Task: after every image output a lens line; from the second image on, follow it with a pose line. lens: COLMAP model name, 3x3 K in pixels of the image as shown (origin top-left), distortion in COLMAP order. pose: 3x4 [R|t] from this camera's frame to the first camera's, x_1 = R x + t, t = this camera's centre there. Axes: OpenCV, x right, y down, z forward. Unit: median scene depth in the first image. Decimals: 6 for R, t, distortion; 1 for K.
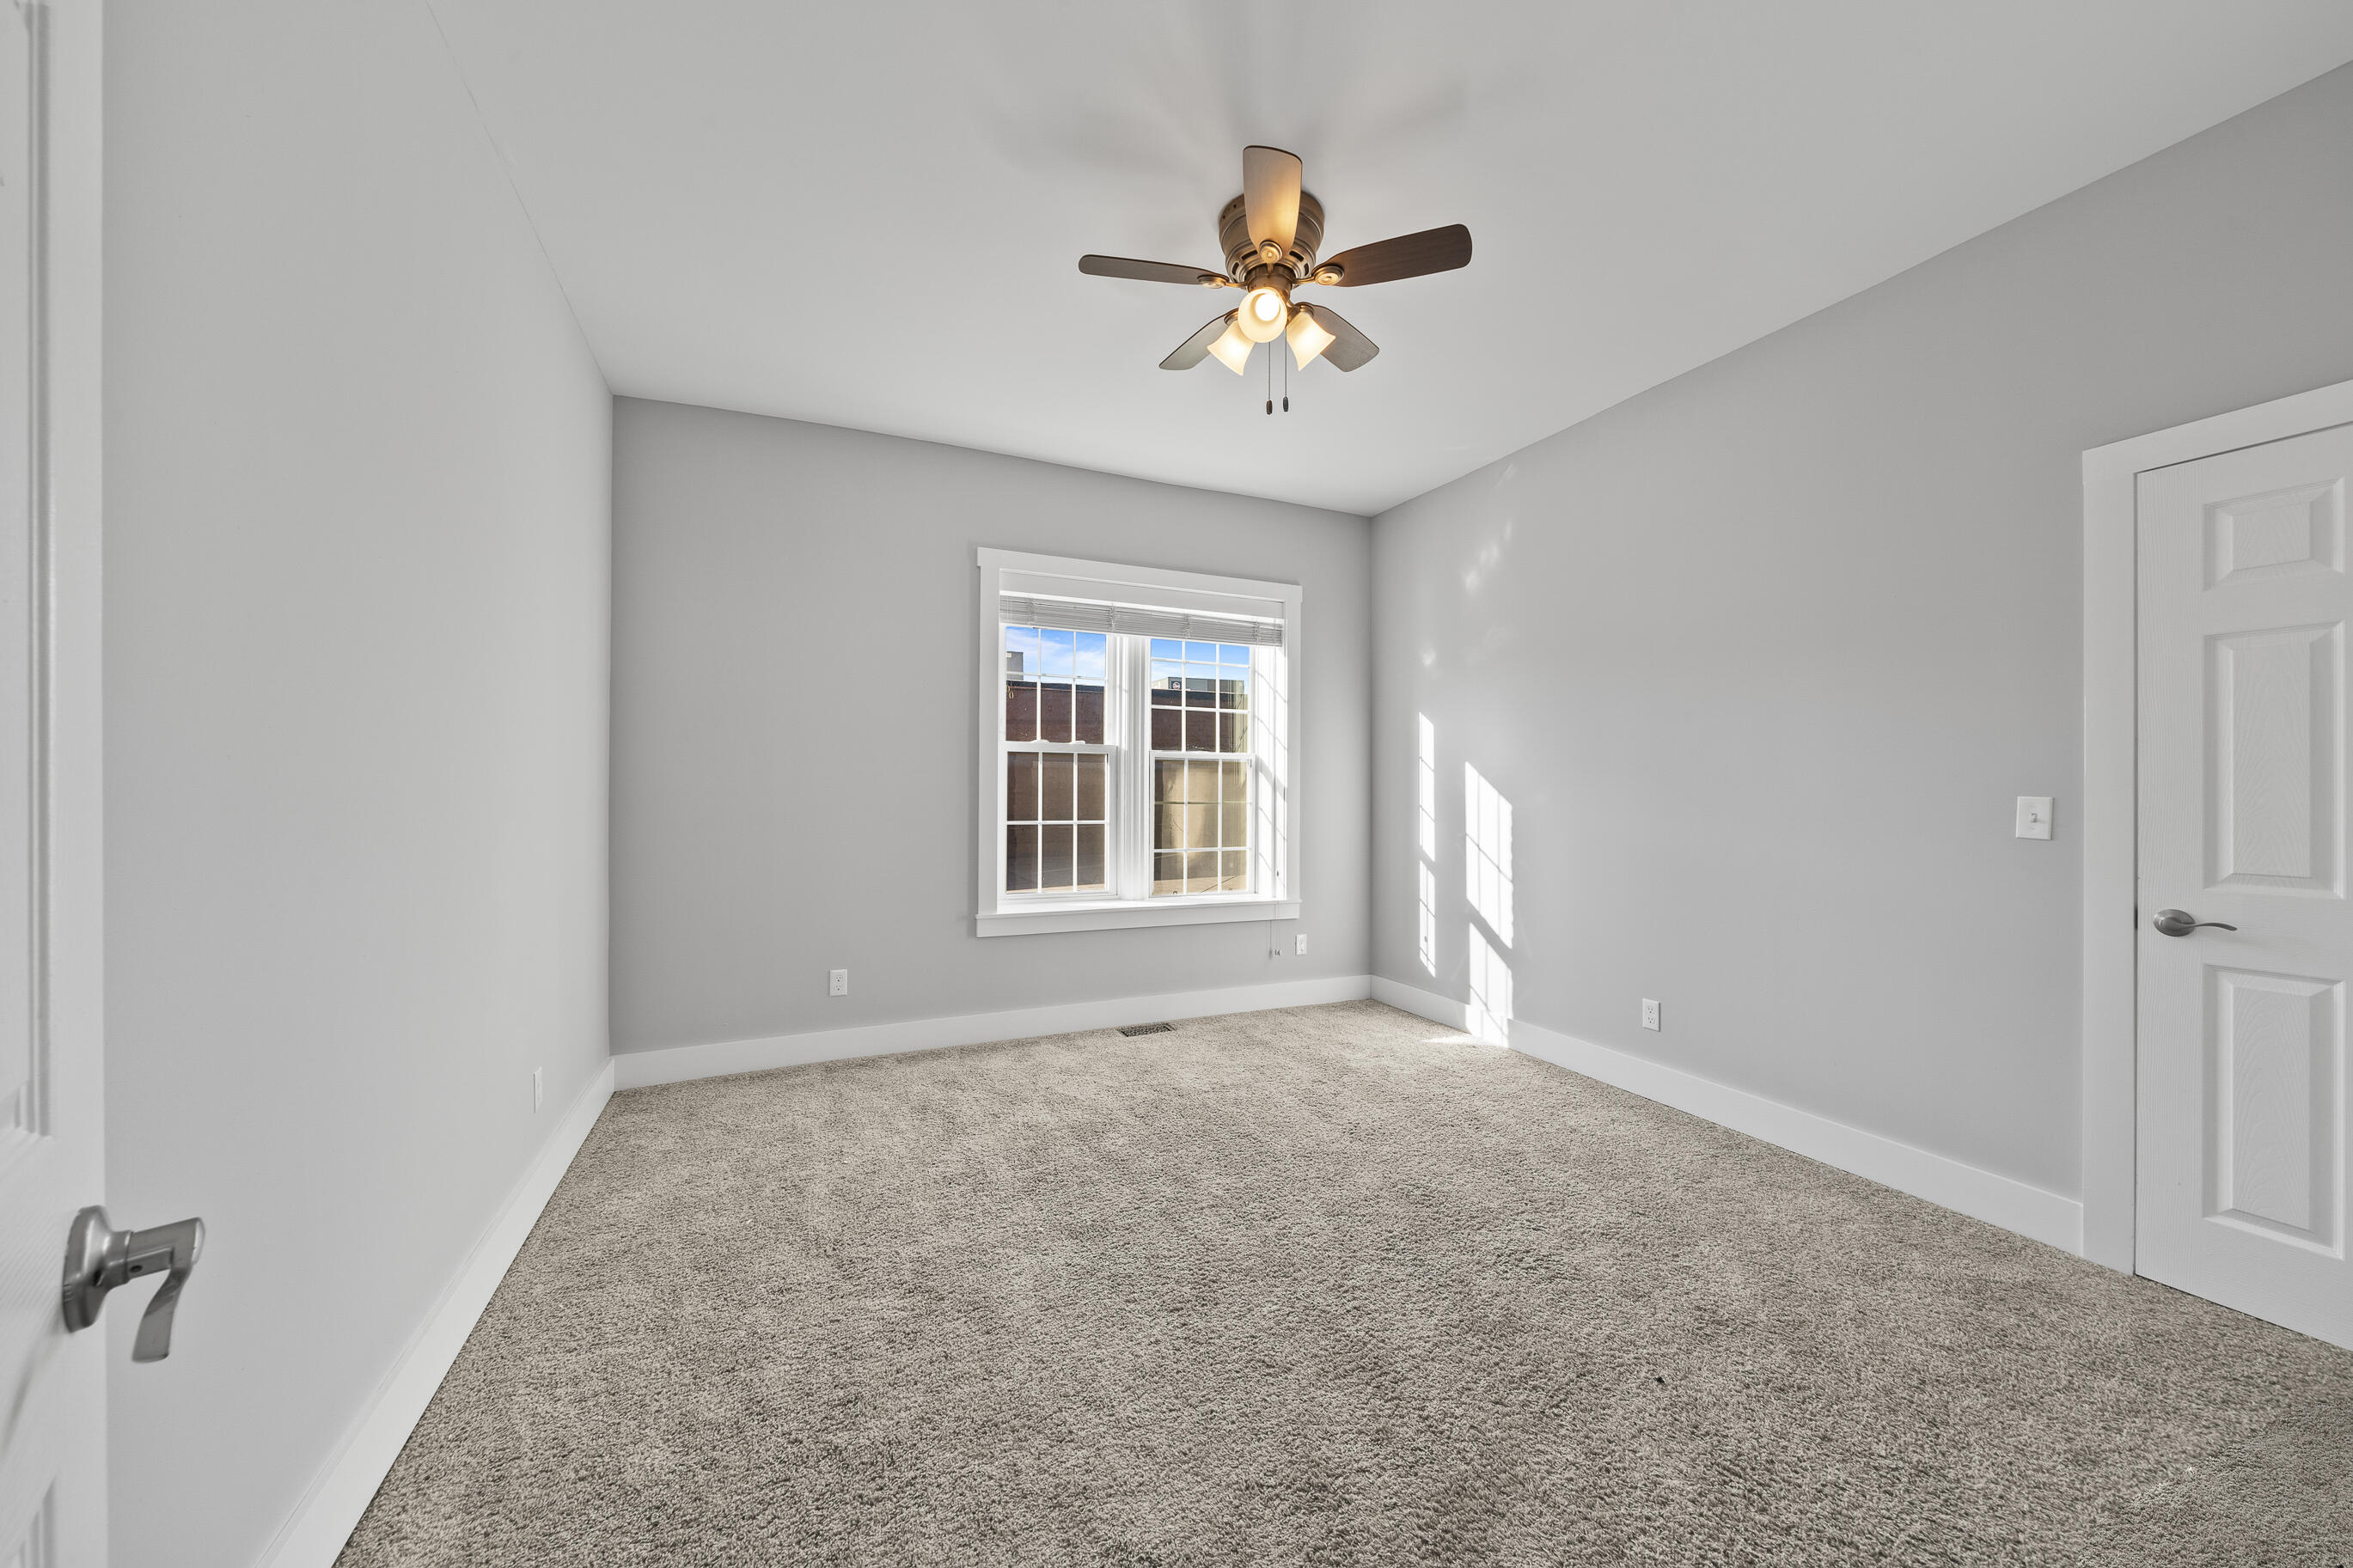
lens RADIAL K [[882.1, 0, 1168.2], [0, 882.1, 784.9], [0, 0, 1]] dist [0.012309, 0.000074]
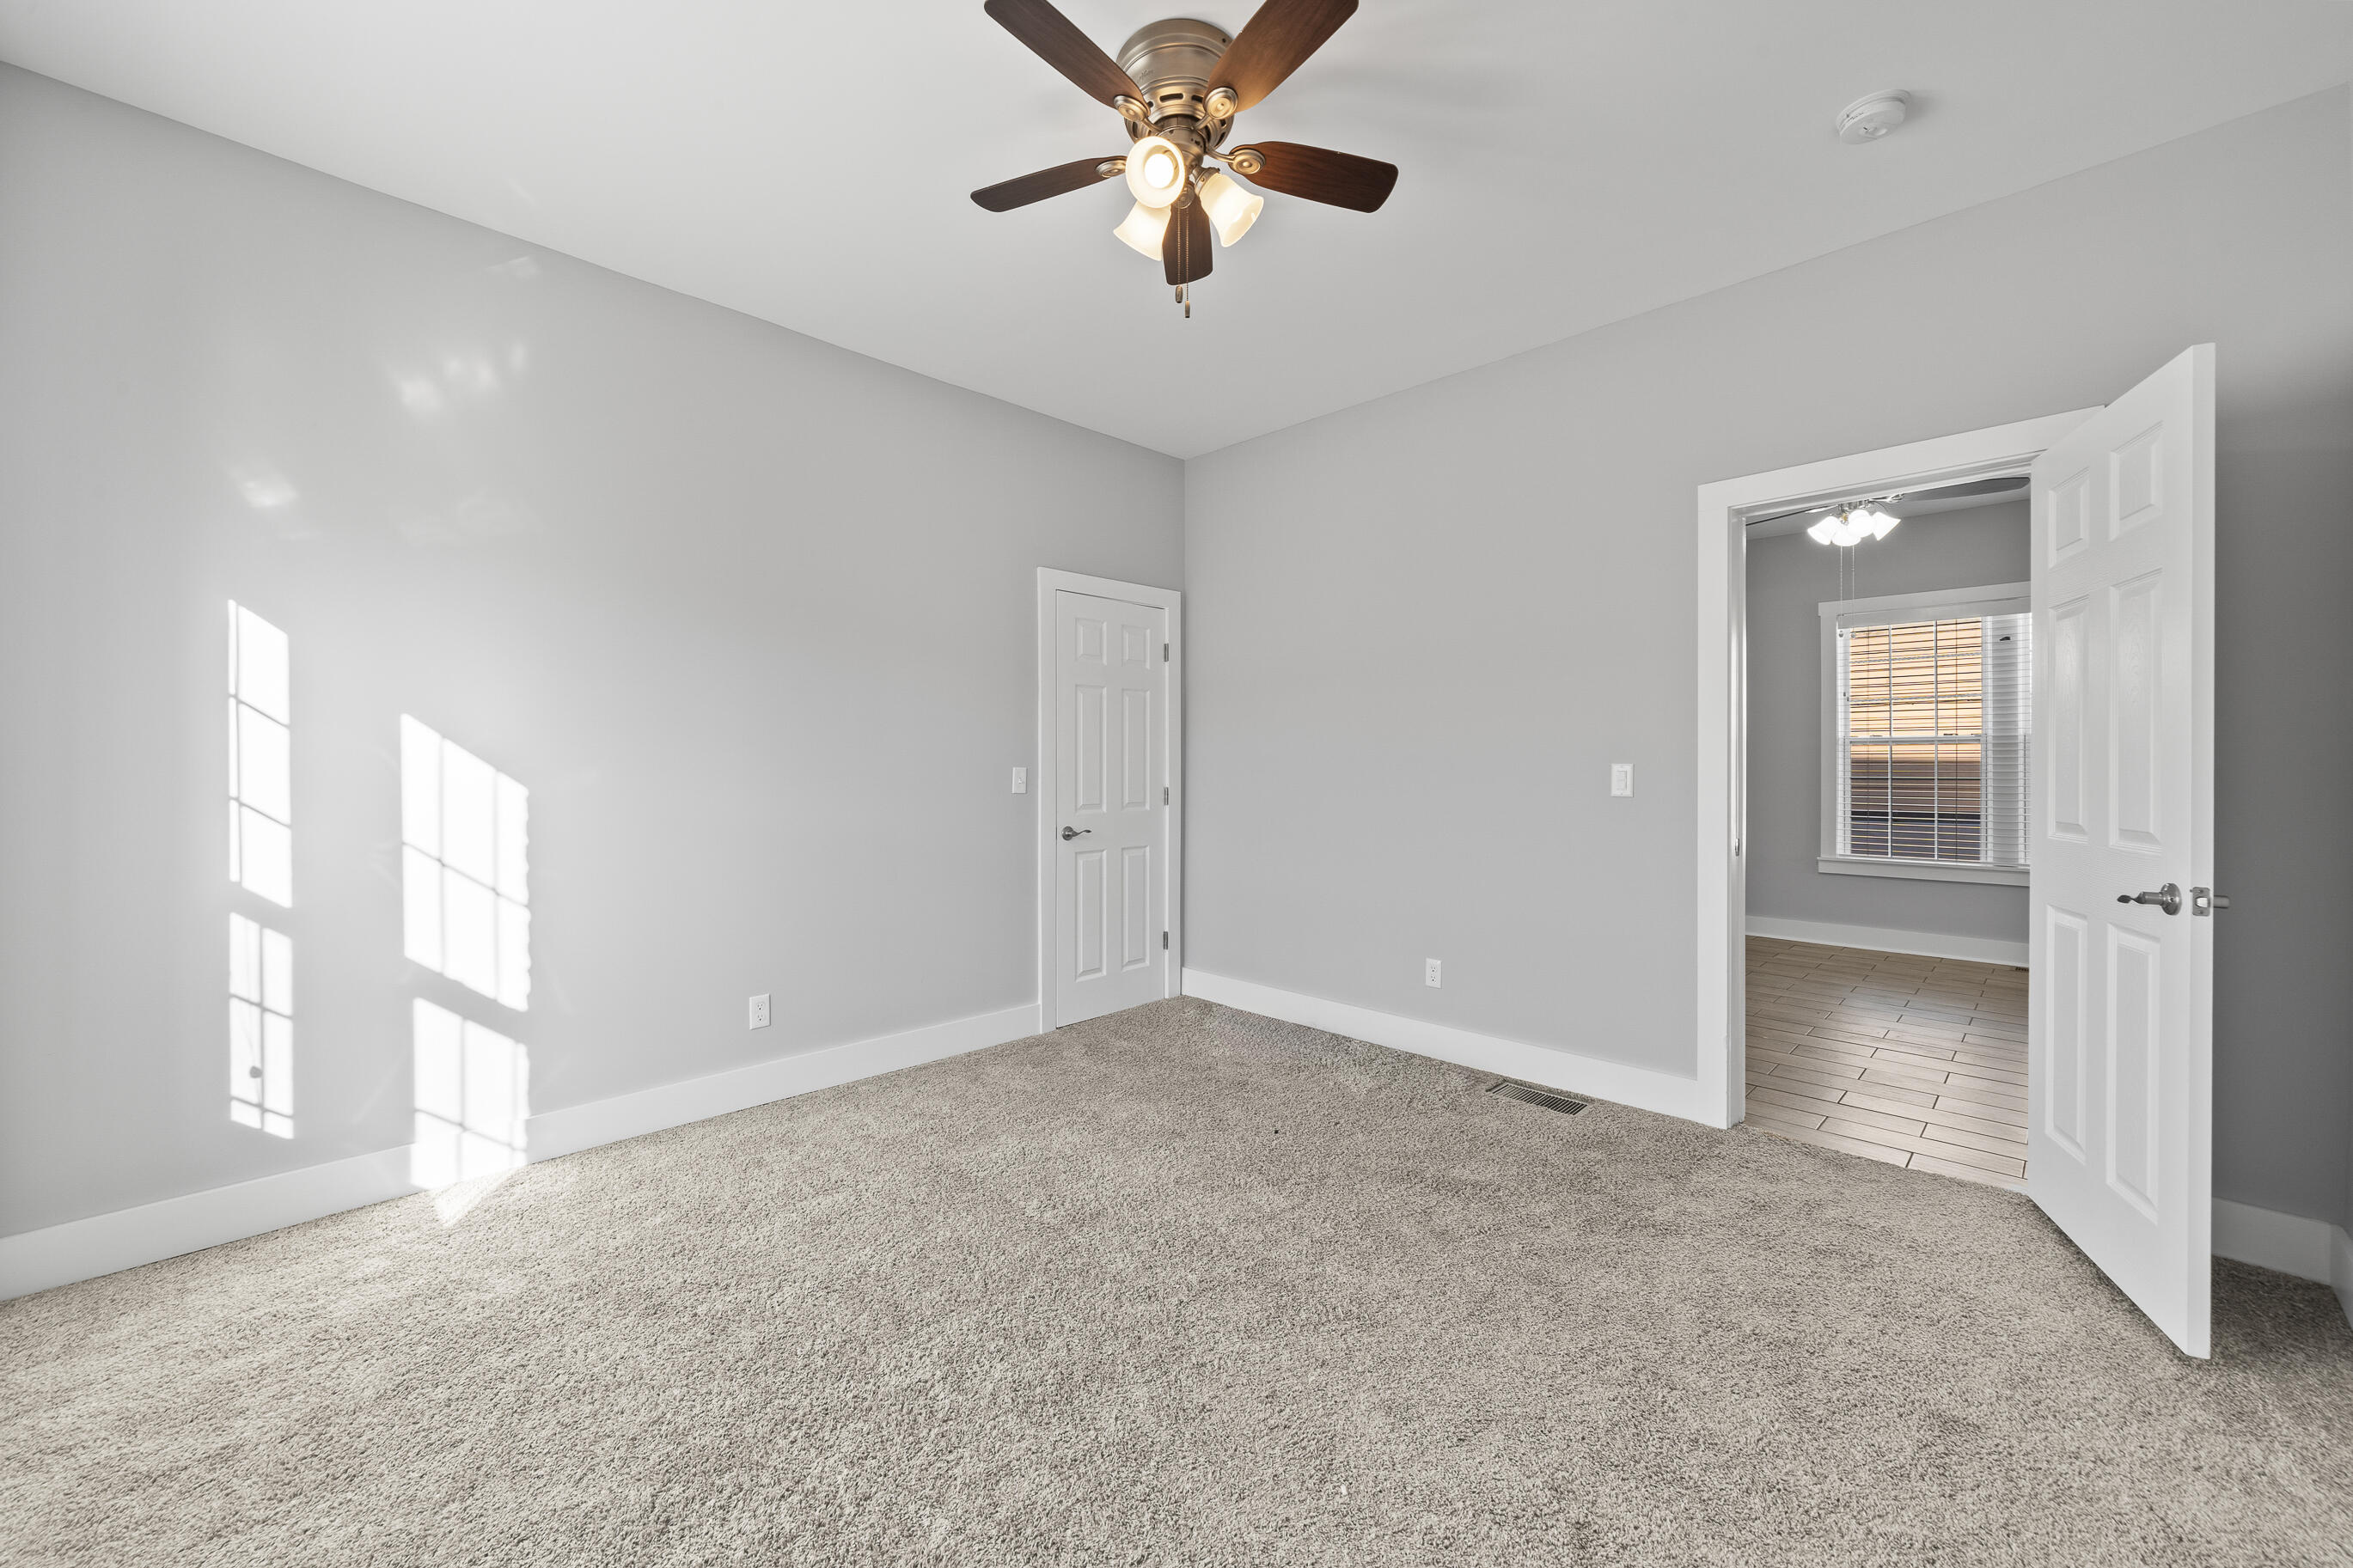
lens RADIAL K [[899.5, 0, 1167.2], [0, 899.5, 776.2], [0, 0, 1]] dist [-0.002400, -0.000144]
pose [[-0.358068, -0.013633, 0.933596, -0.388575], [-0.003870, 0.999906, 0.013117, 0.004021], [-0.933688, 0.001084, -0.358087, 0.795933]]
